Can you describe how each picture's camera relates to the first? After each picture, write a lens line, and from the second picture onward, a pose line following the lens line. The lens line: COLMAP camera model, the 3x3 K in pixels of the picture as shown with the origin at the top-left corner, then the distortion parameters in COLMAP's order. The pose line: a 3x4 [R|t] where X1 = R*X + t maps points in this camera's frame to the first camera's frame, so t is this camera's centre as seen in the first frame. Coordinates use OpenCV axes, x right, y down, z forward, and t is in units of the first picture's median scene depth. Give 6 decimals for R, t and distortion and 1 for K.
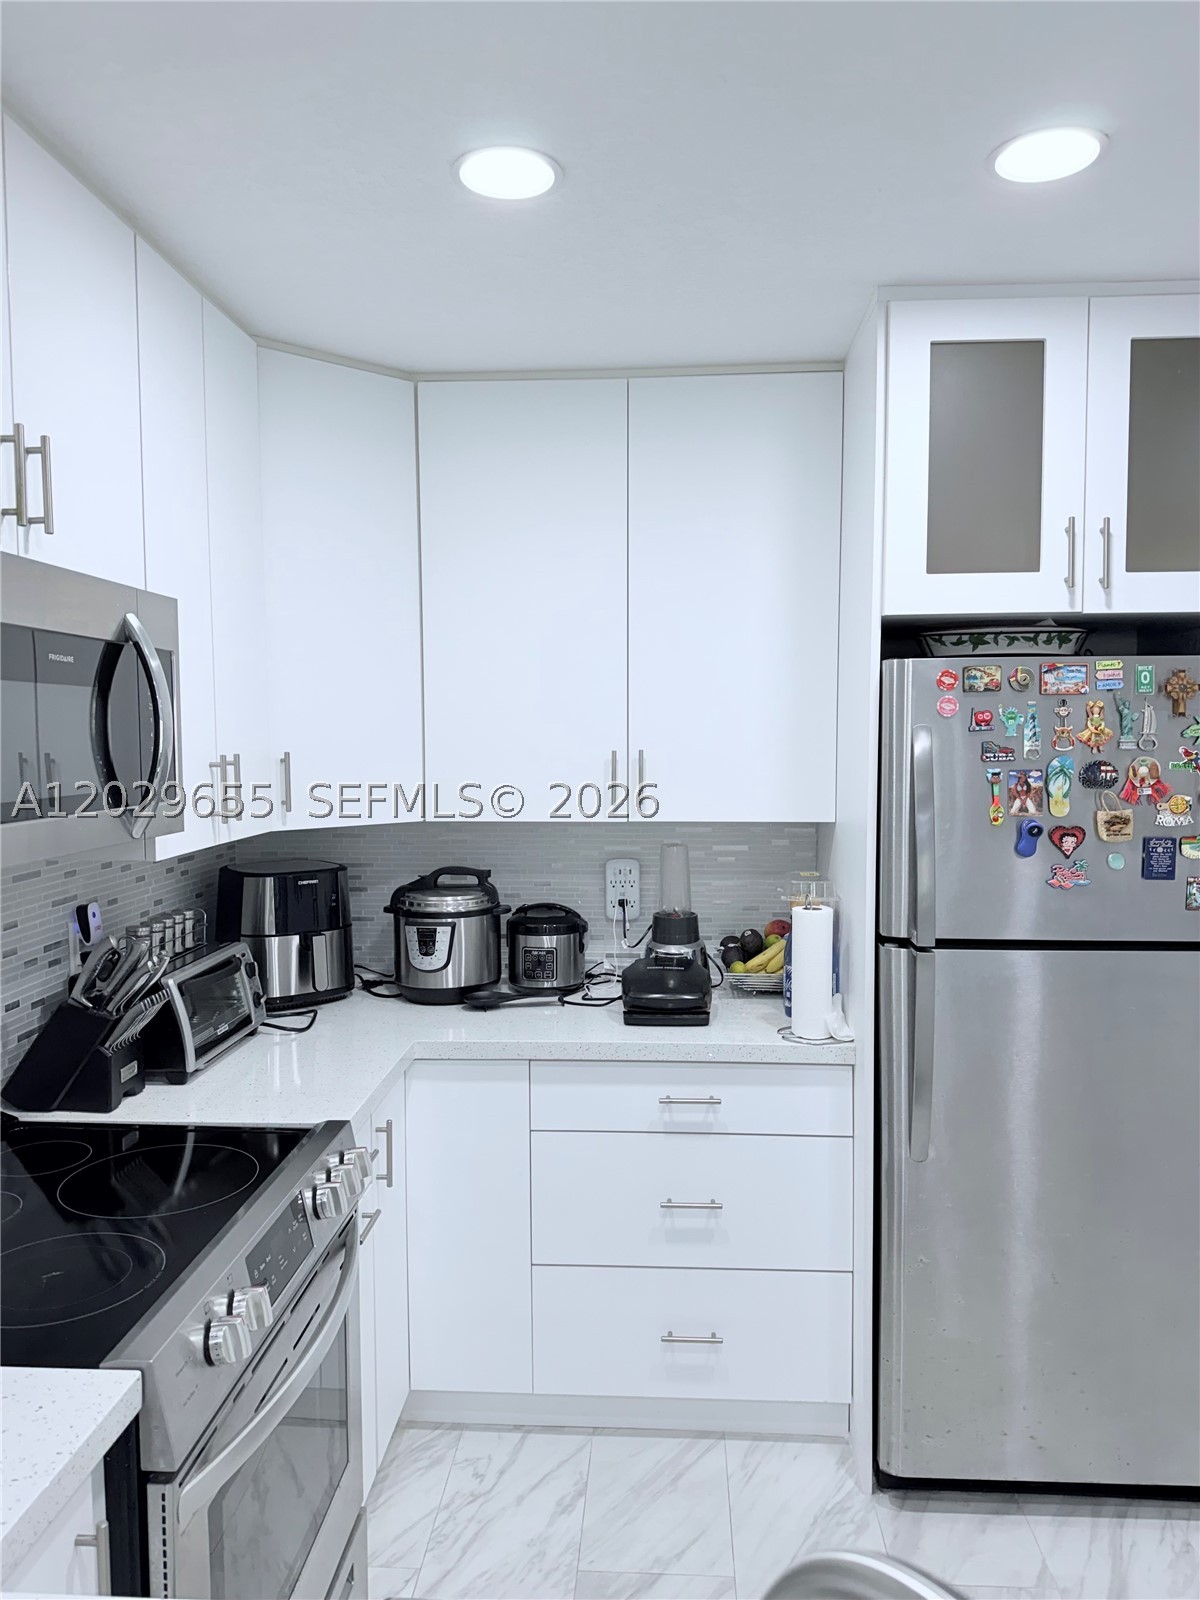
lens RADIAL K [[1132.6, 0, 604.2], [0, 1132.6, 794.5], [0, 0, 1]] dist [0.009025, -0.018887]
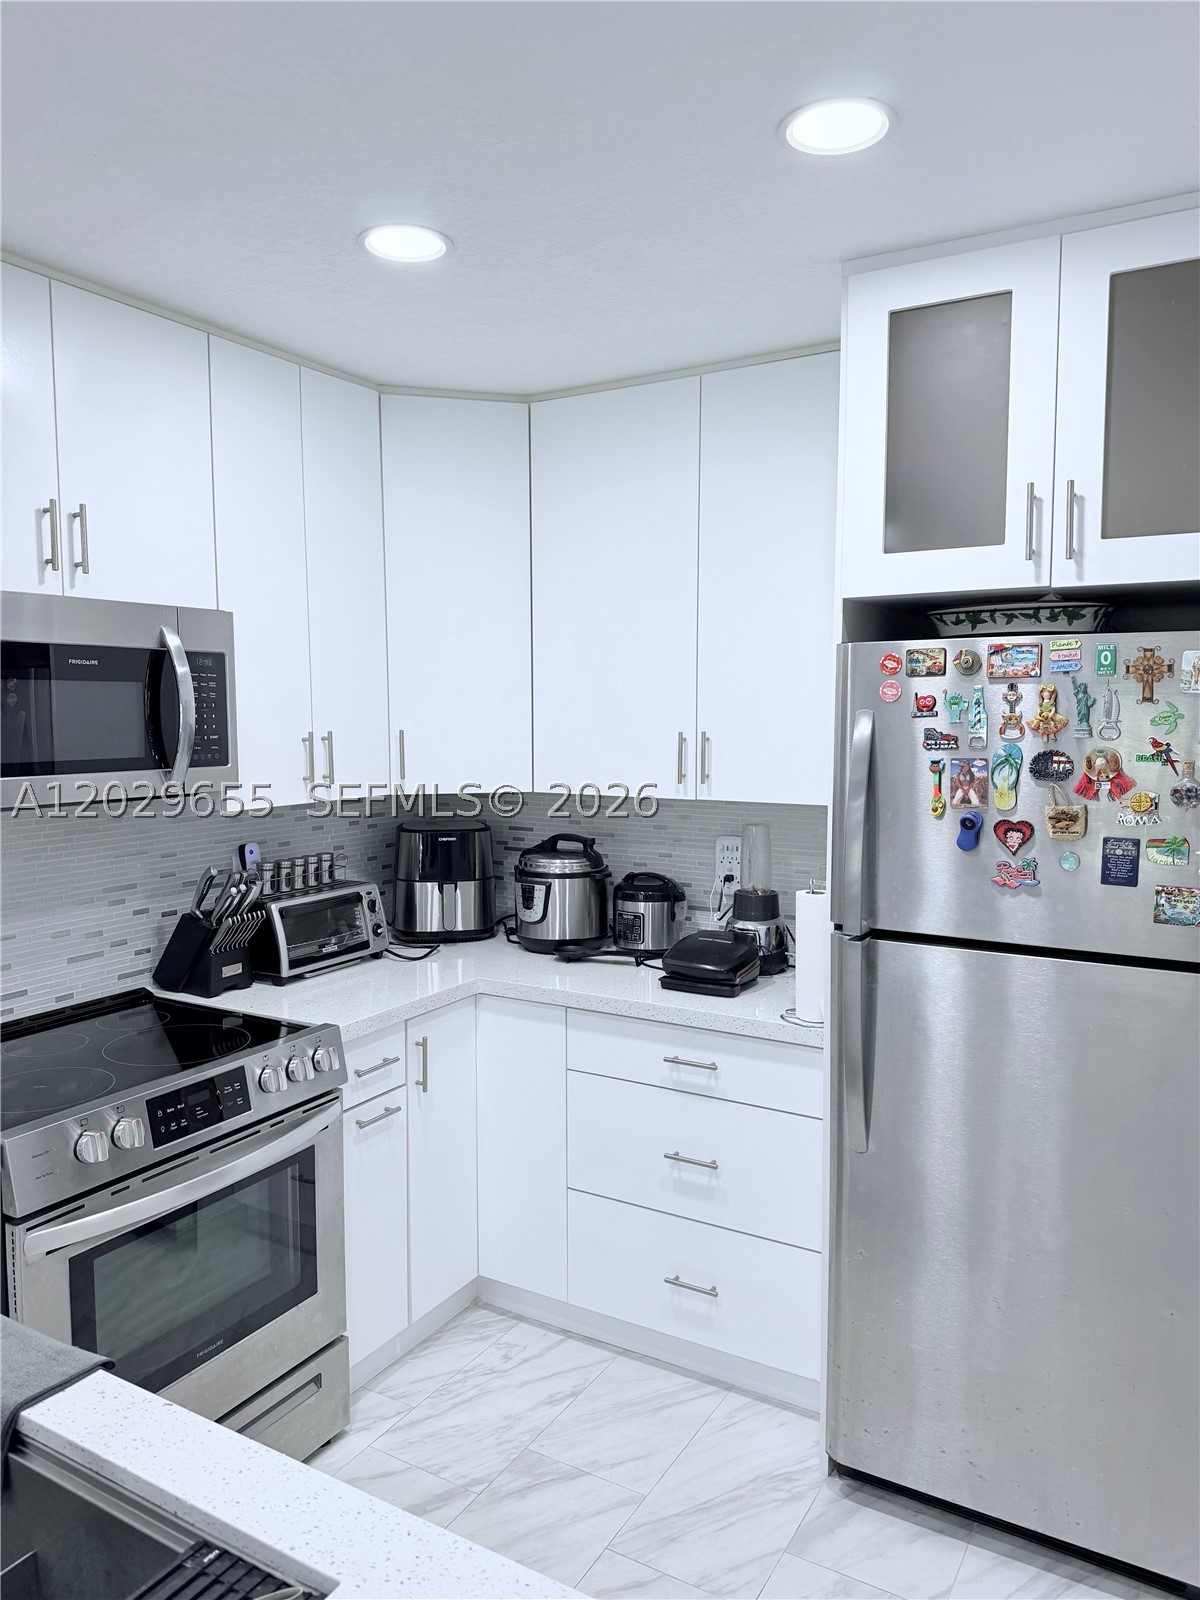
lens RADIAL K [[1132.6, 0, 591.6], [0, 1132.6, 797.5], [0, 0, 1]] dist [0.009025, -0.018887]
pose [[0.888412, 0.040105, -0.457292, 0.488030], [-0.028890, 0.999086, 0.031494, -0.009258], [0.458138, -0.014769, 0.888759, 0.019957]]
